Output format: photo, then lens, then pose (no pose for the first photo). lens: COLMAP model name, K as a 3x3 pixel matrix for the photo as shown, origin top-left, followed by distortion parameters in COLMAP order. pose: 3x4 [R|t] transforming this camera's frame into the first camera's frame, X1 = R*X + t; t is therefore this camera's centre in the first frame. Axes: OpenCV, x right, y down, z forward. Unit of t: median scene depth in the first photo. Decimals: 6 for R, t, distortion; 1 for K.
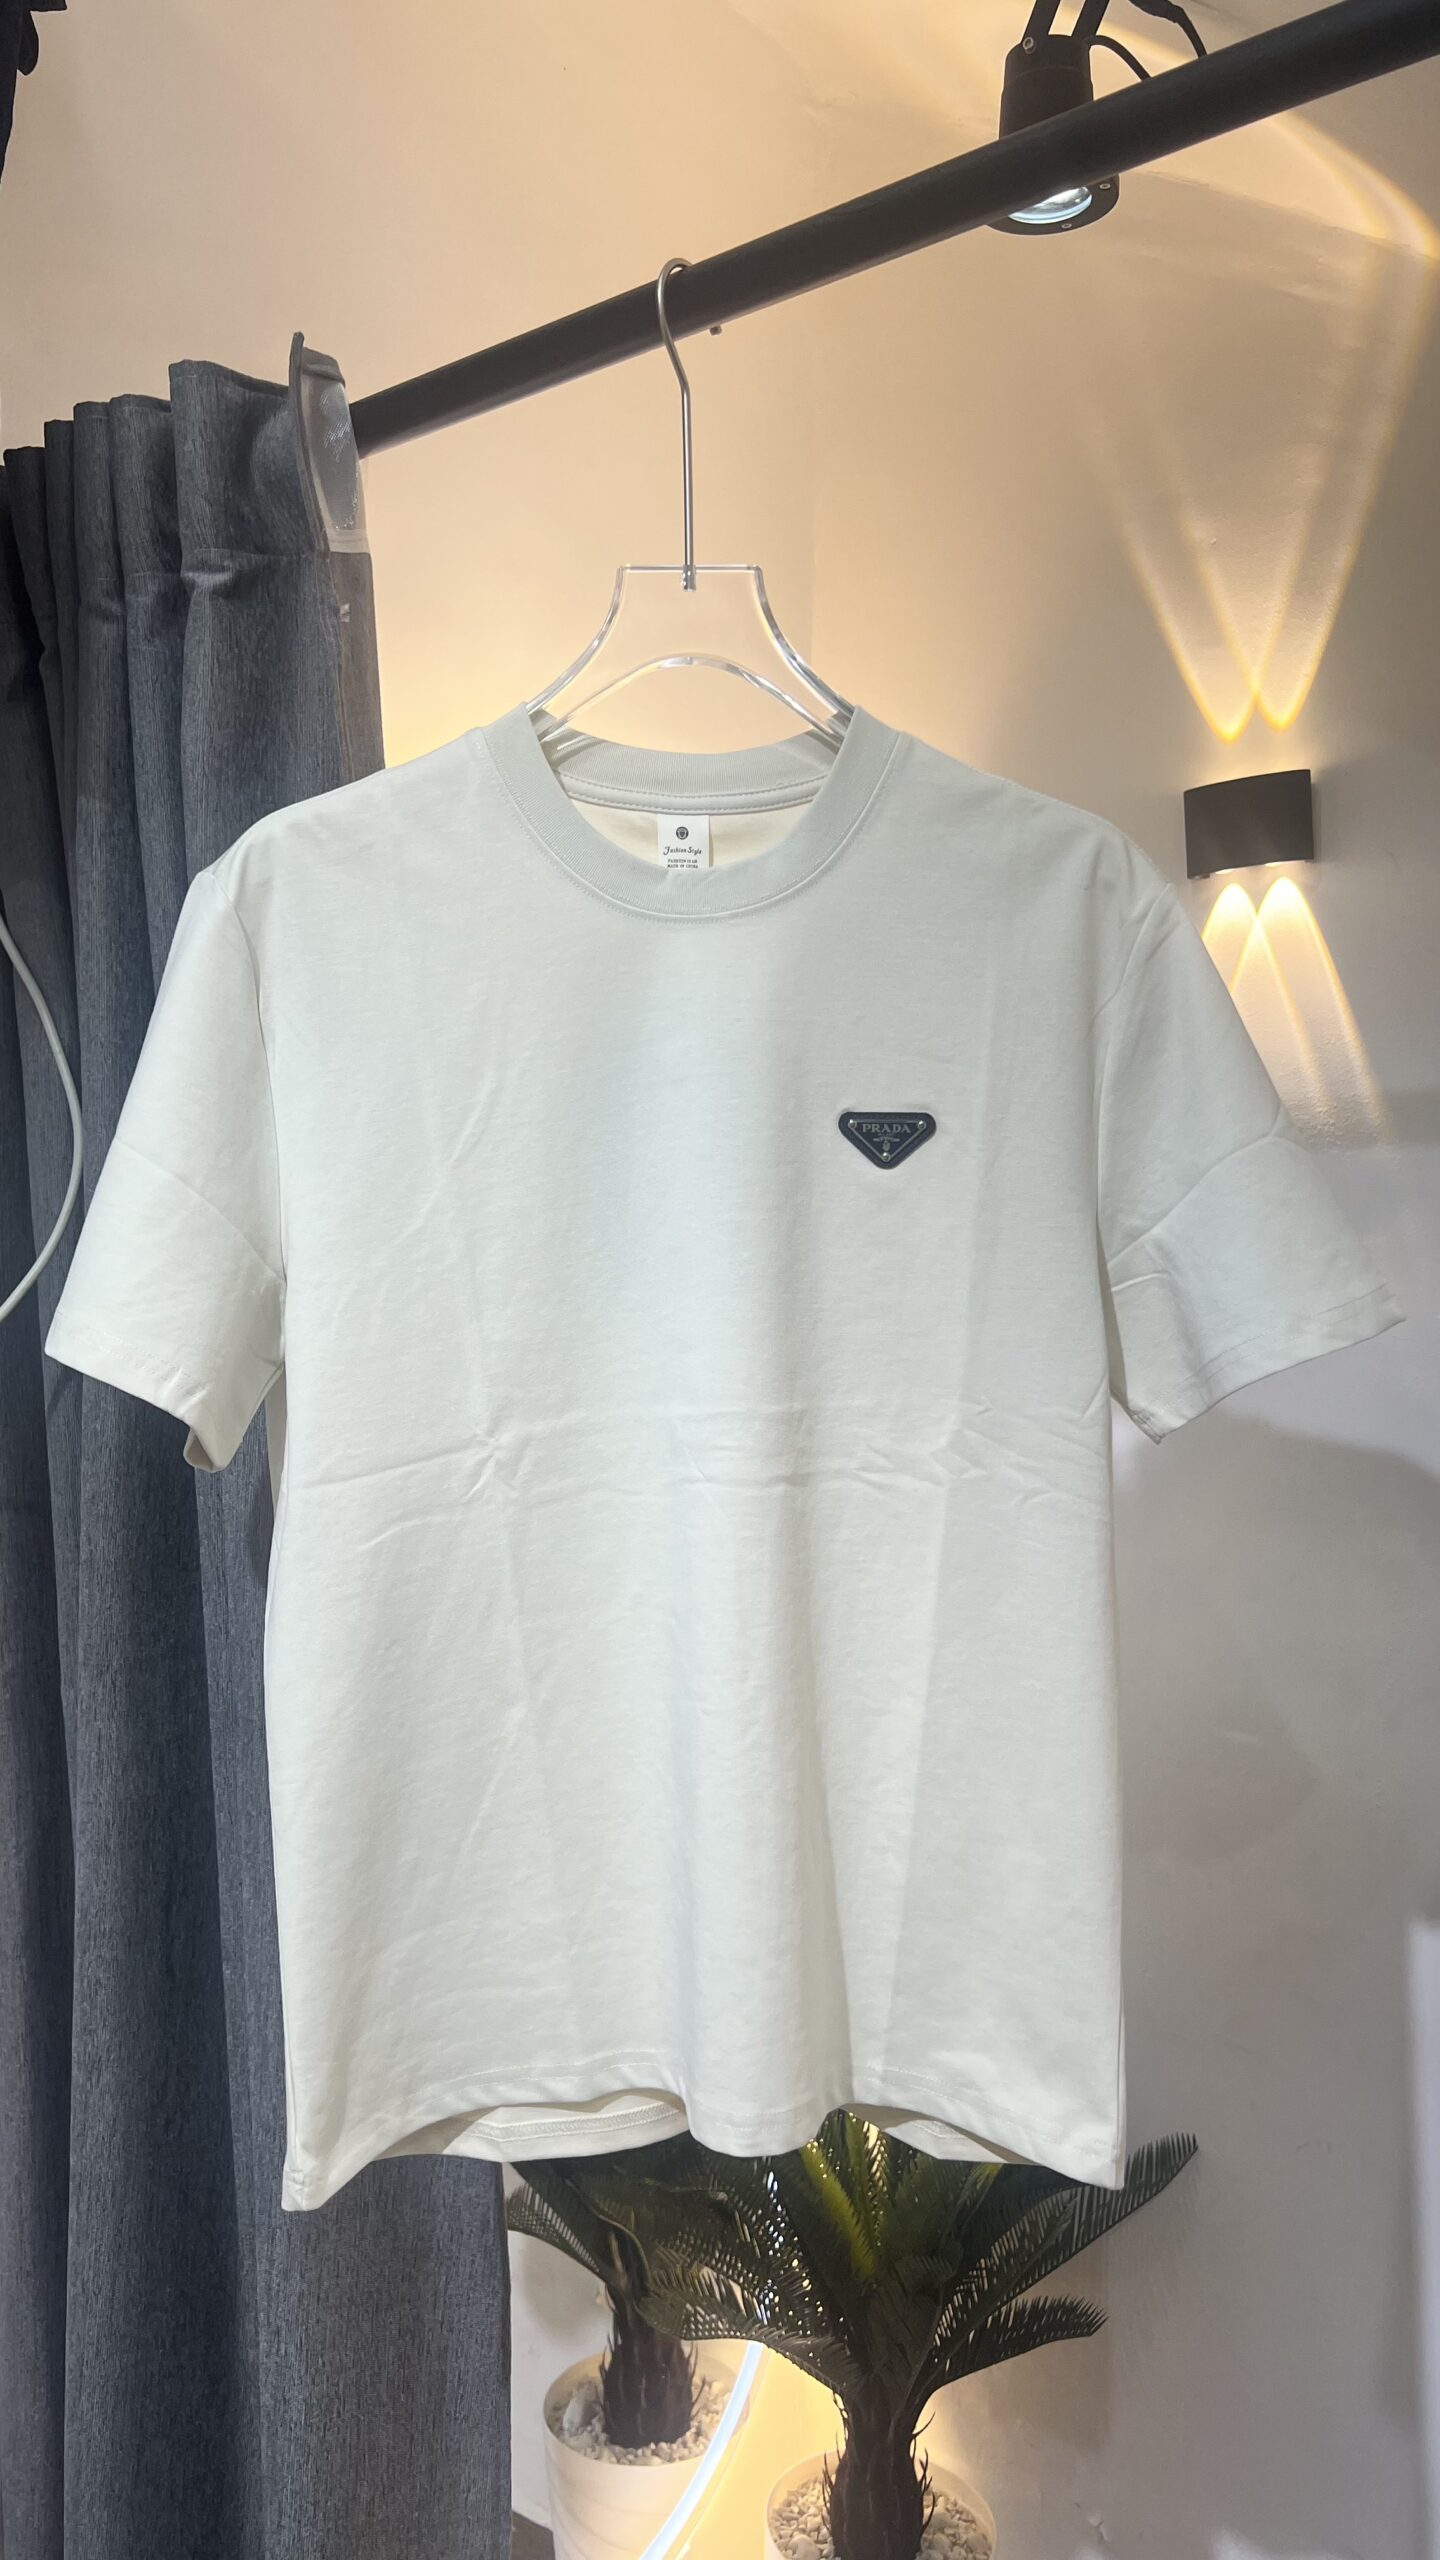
lens RADIAL K [[1968.2, 0, 718.9], [0, 1968.2, 1285.1], [0, 0, 1]] dist [0.026794, -0.041288]
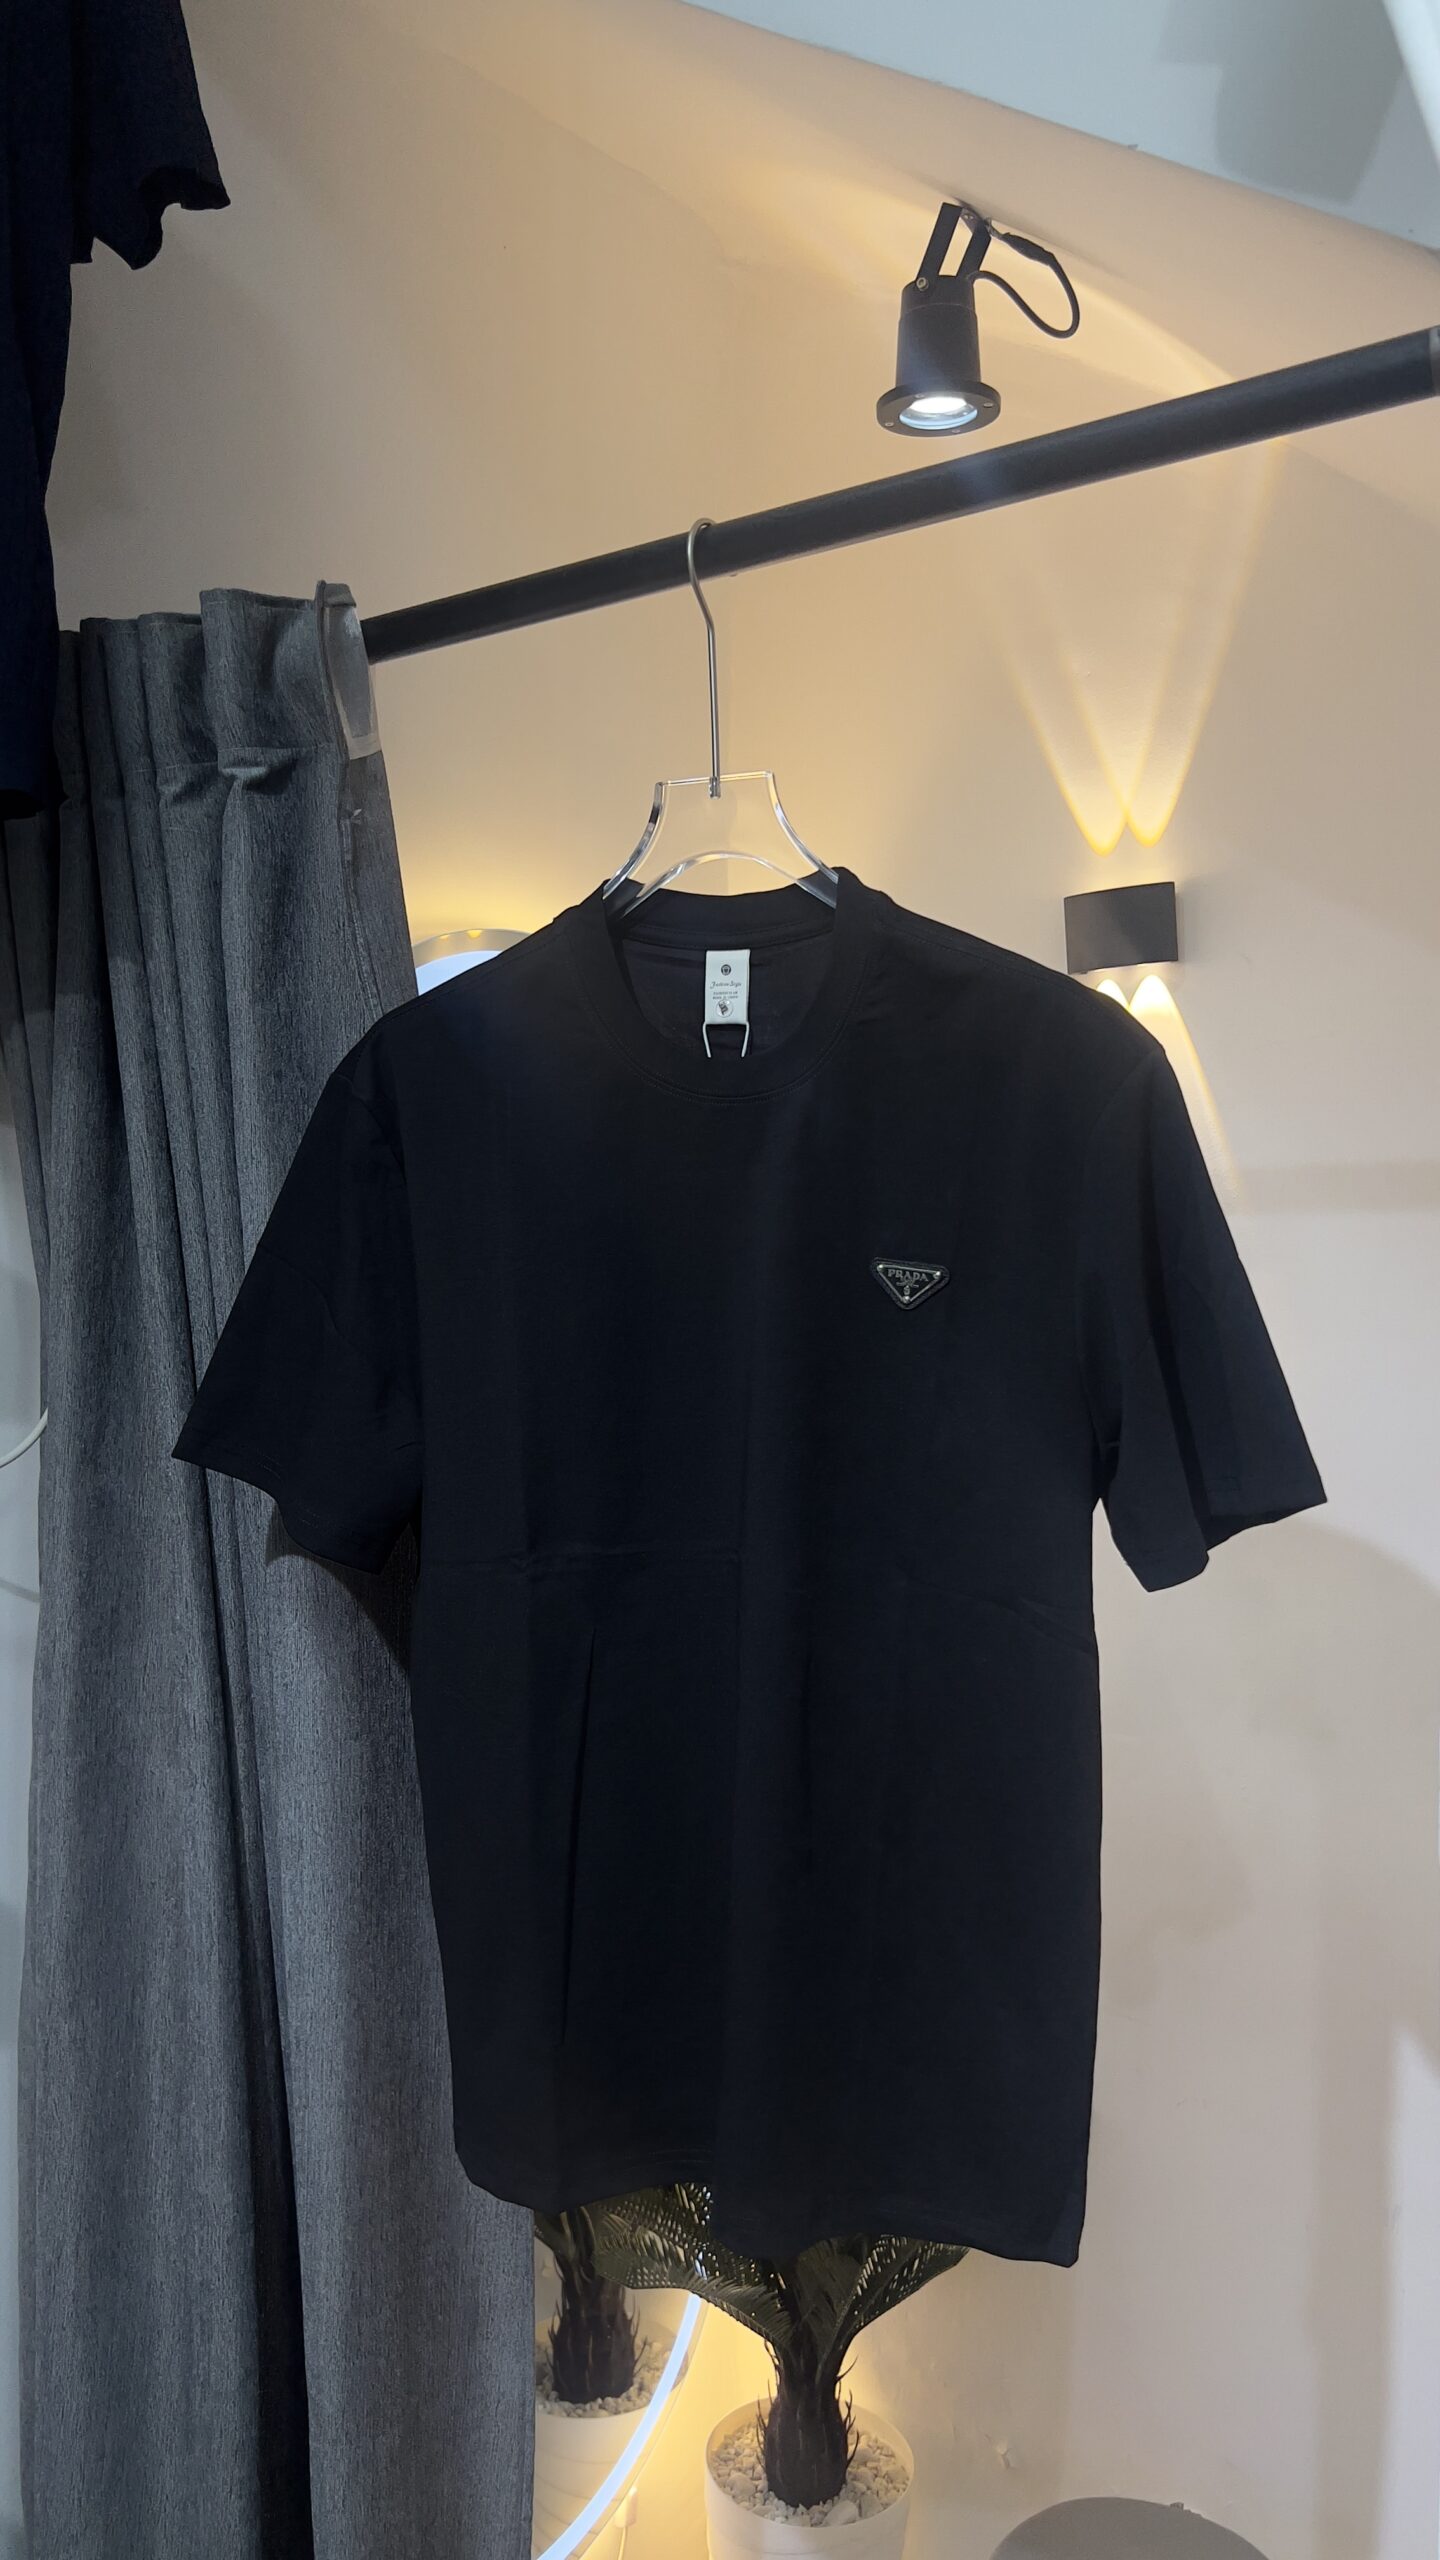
lens RADIAL K [[1968.2, 0, 679.5], [0, 1968.2, 1294.9], [0, 0, 1]] dist [0.026794, -0.041288]
pose [[0.999337, -0.010581, 0.034836, -0.023919], [0.010741, 0.999933, -0.004423, -0.021831], [-0.034787, 0.004794, 0.999383, -0.111598]]
